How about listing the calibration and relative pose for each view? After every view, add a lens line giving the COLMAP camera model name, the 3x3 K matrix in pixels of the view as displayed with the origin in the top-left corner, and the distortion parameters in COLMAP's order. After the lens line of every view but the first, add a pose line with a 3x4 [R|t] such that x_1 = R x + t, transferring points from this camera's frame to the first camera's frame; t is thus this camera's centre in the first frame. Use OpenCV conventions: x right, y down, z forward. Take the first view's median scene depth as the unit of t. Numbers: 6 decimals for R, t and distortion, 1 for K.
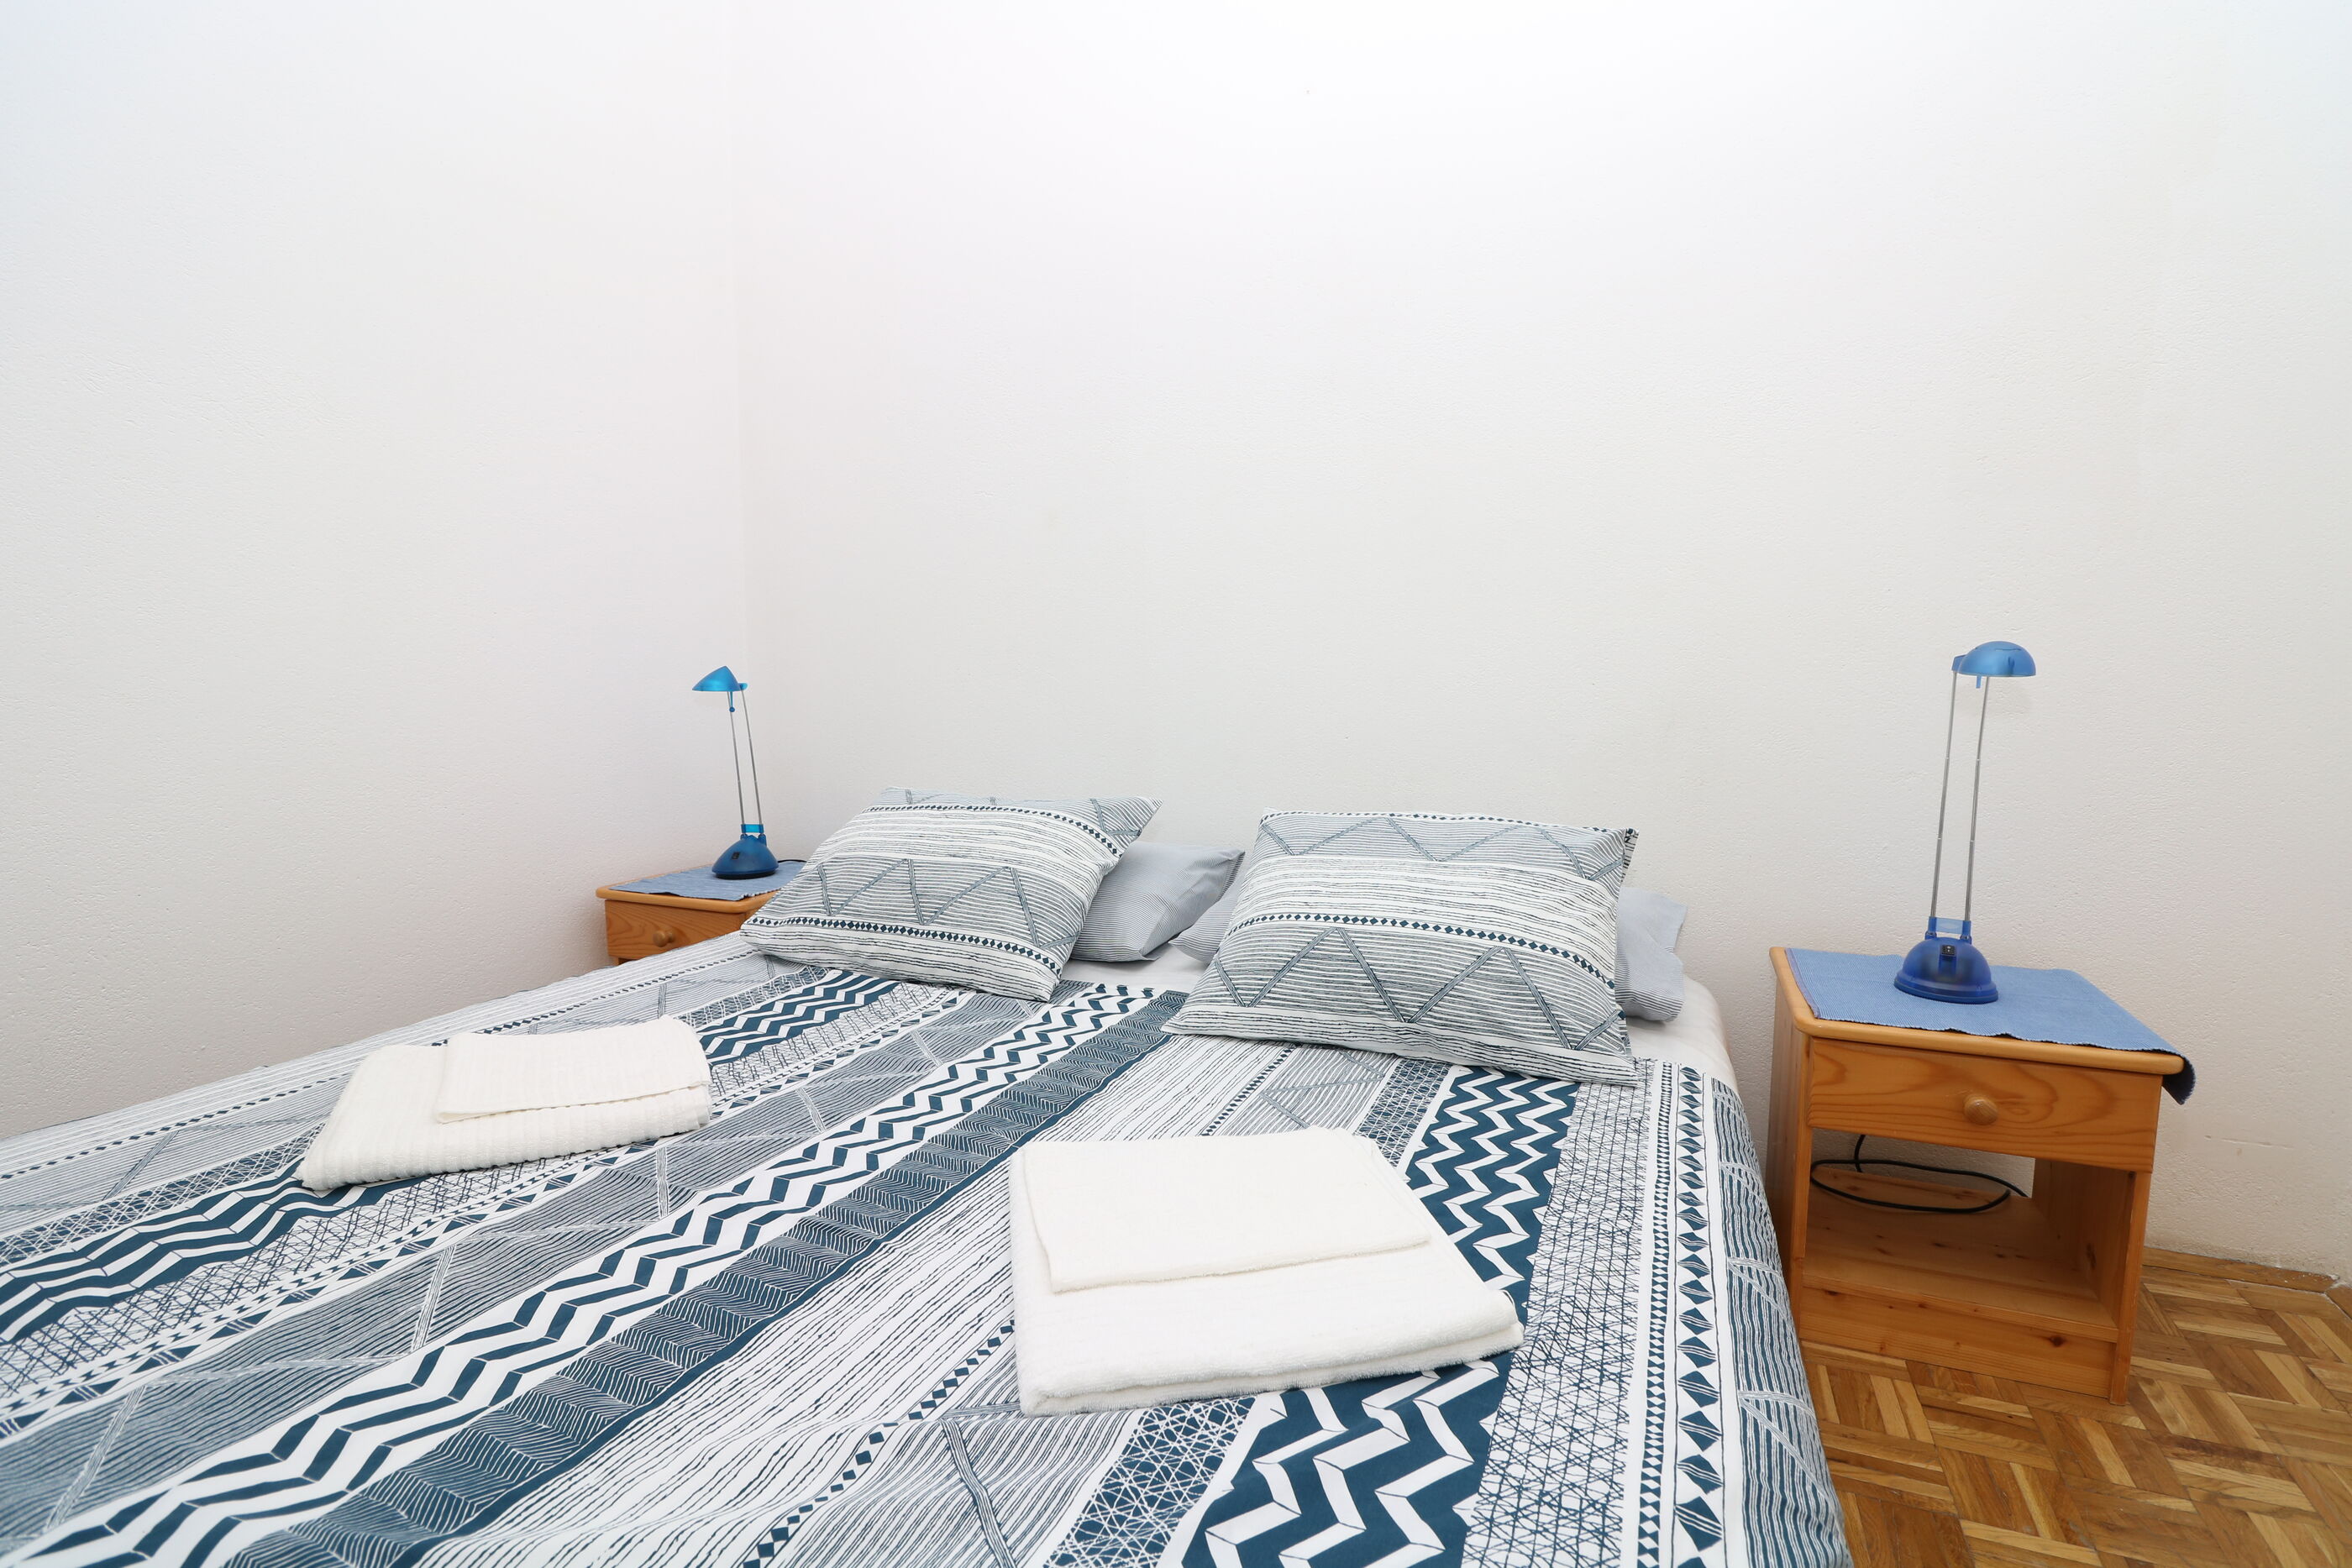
lens RADIAL K [[1087.7, 0, 1191.3], [0, 1087.7, 790.1], [0, 0, 1]] dist [-0.001228, -0.012597]
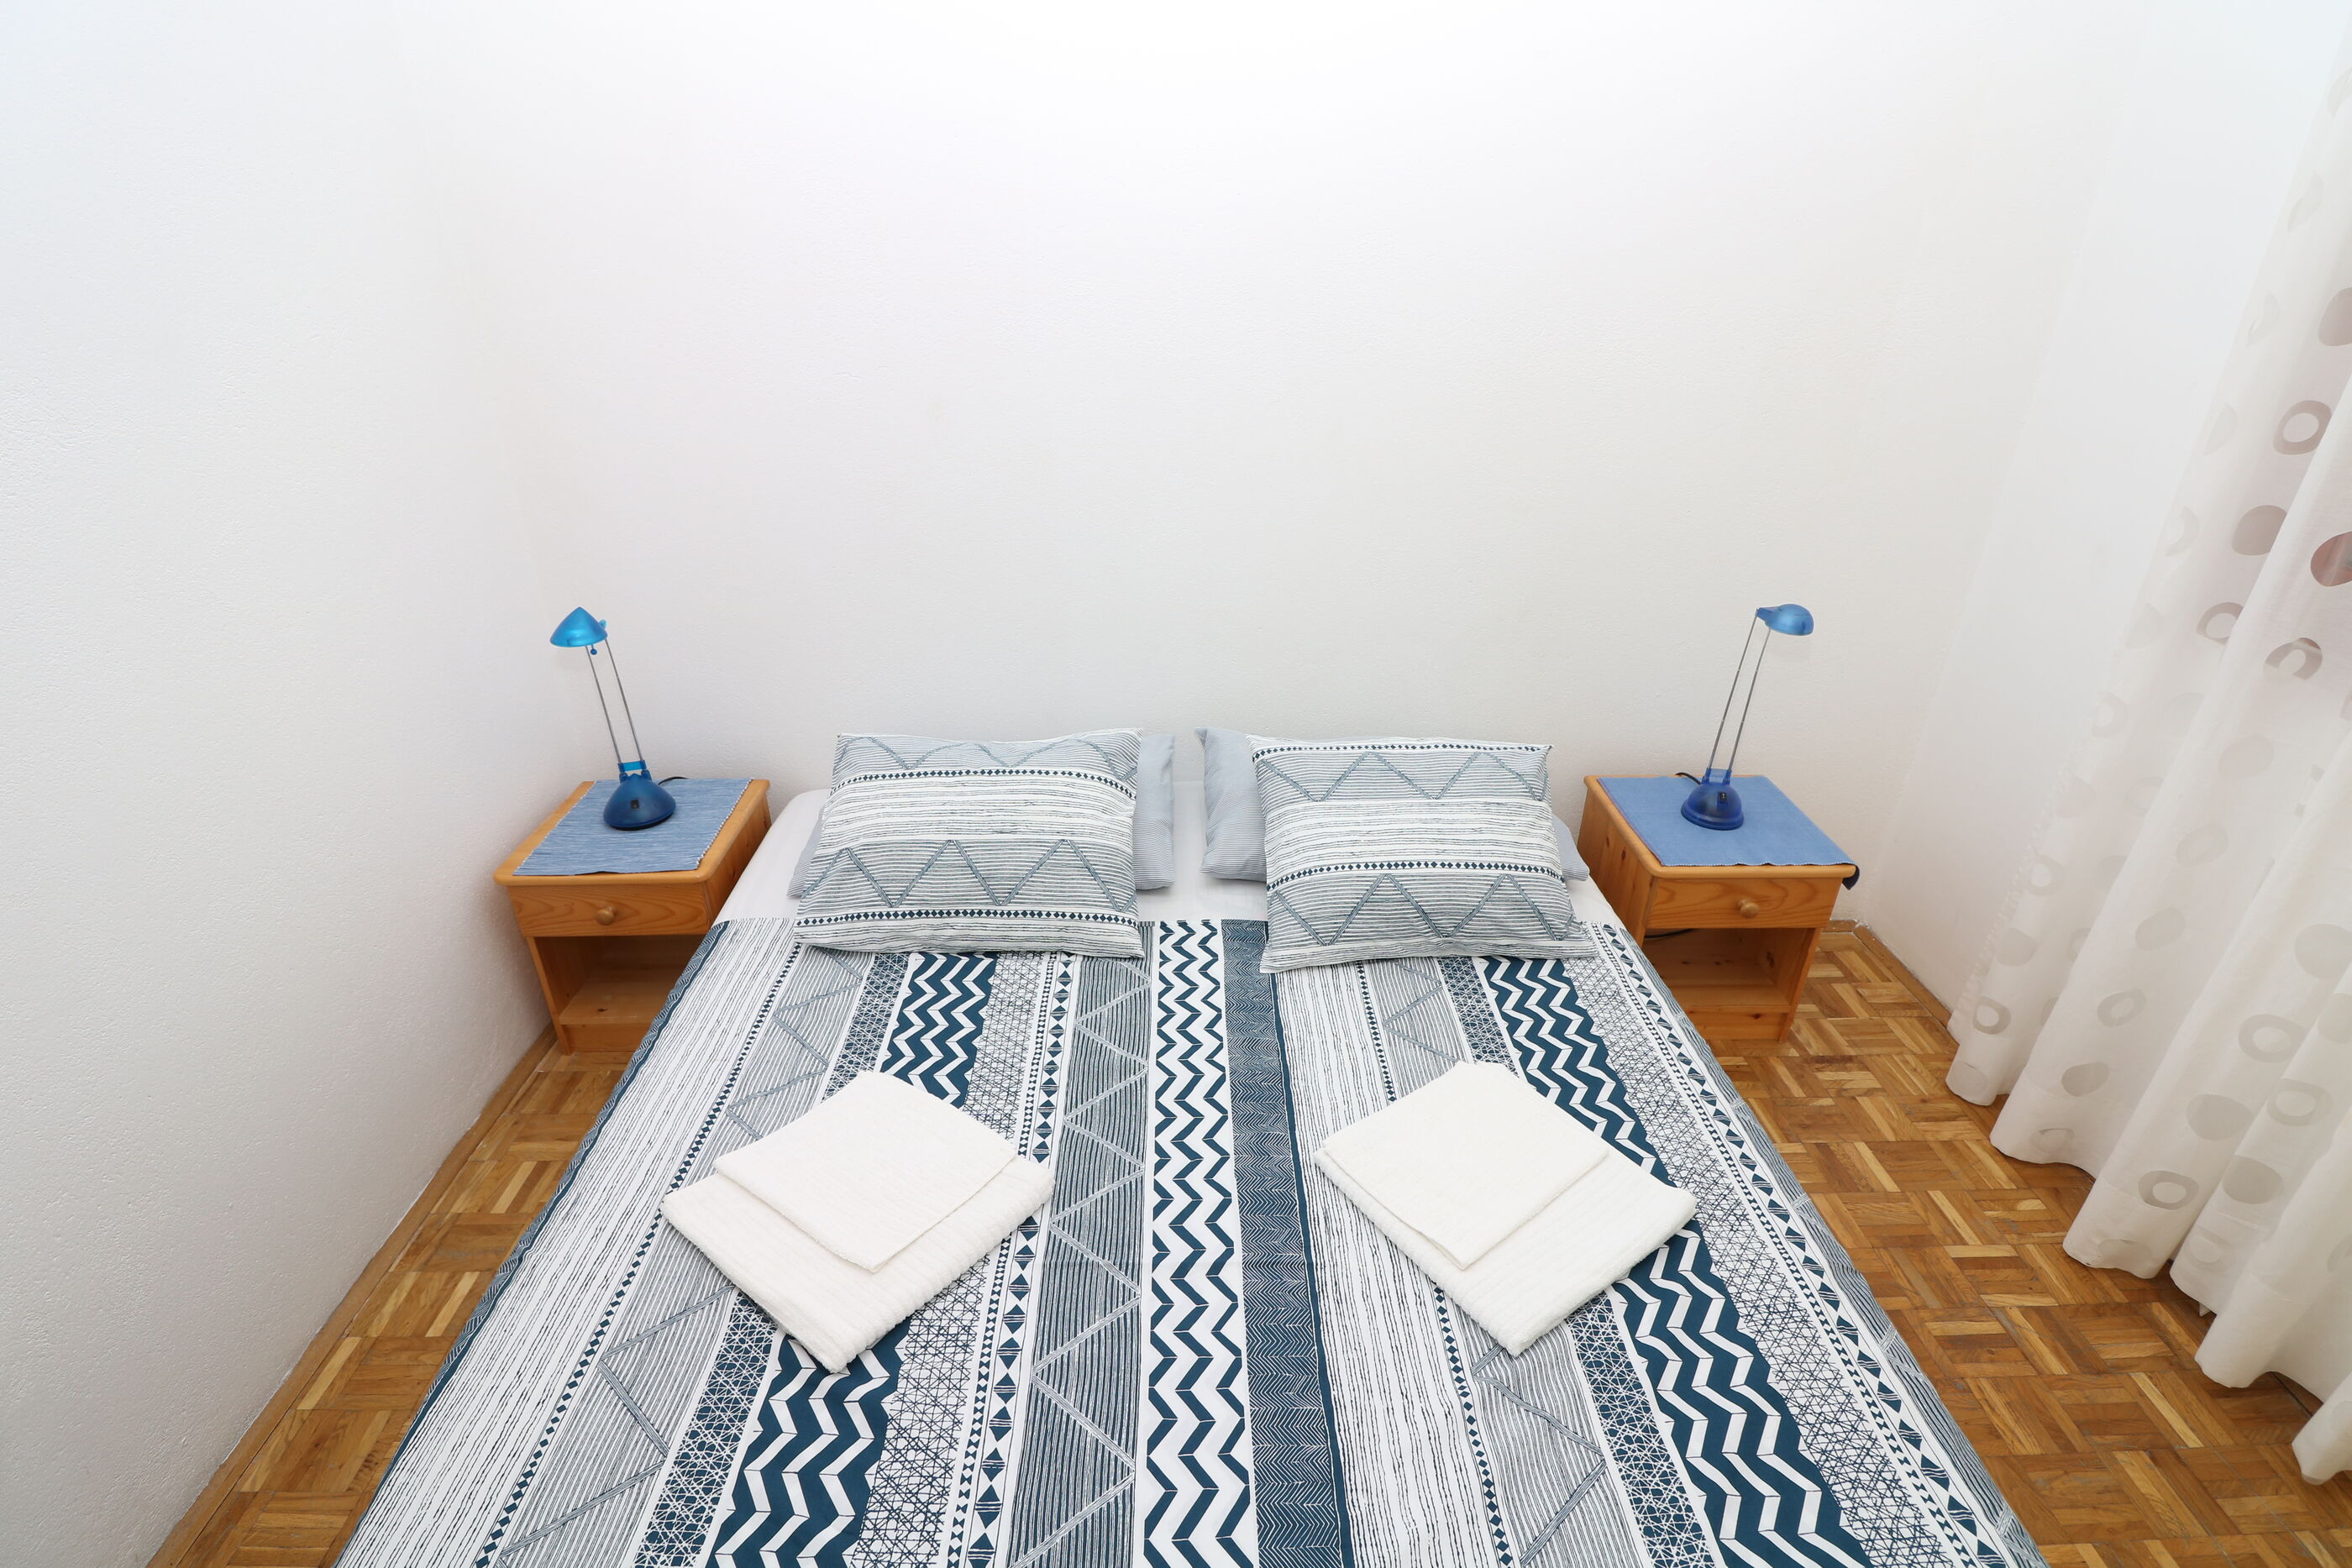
lens RADIAL K [[1115.3, 0, 1189.8], [0, 1115.3, 792.7], [0, 0, 1]] dist [0.001092, -0.014243]
pose [[0.910011, -0.185262, 0.370888, -0.616288], [0.036923, 0.927264, 0.372583, -0.520733], [-0.412937, -0.325360, 0.850661, -0.005995]]
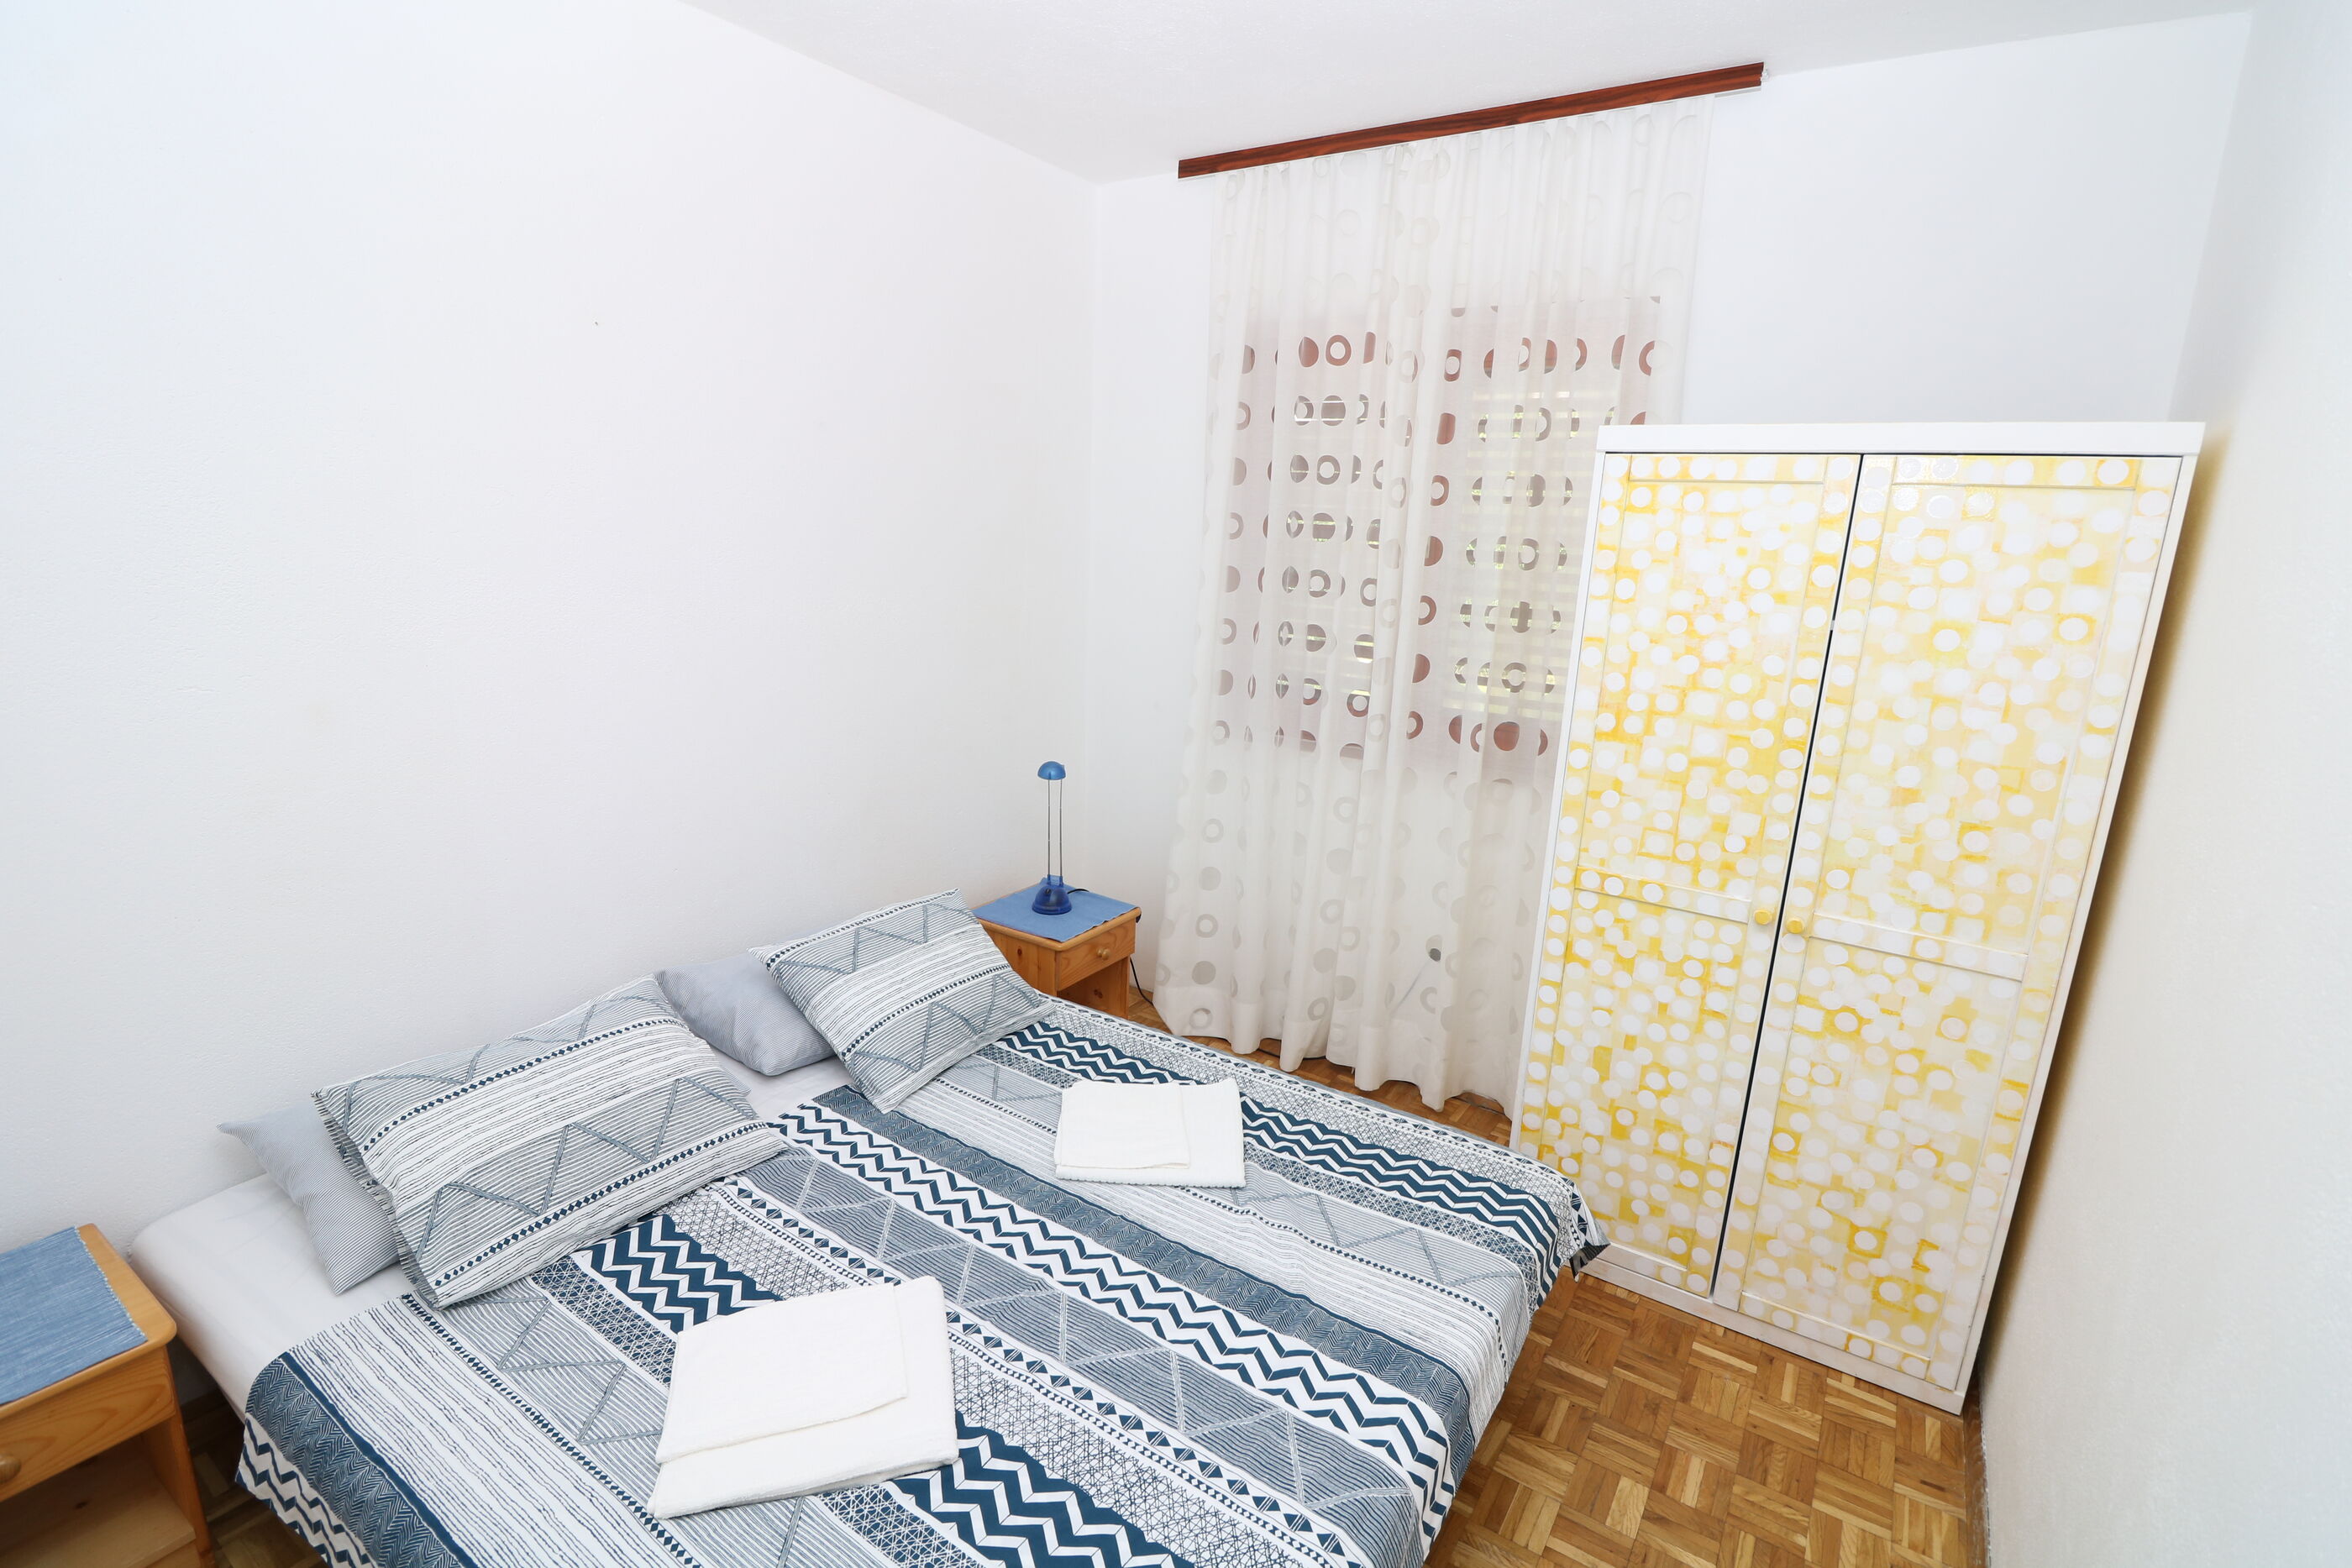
lens RADIAL K [[1083.3, 0, 1194.3], [0, 1083.3, 803.9], [0, 0, 1]] dist [0.001106, -0.015552]
pose [[0.173235, -0.237207, 0.955888, -1.466131], [0.064067, 0.971221, 0.229401, -0.587870], [-0.982795, 0.021500, 0.183446, 0.320156]]
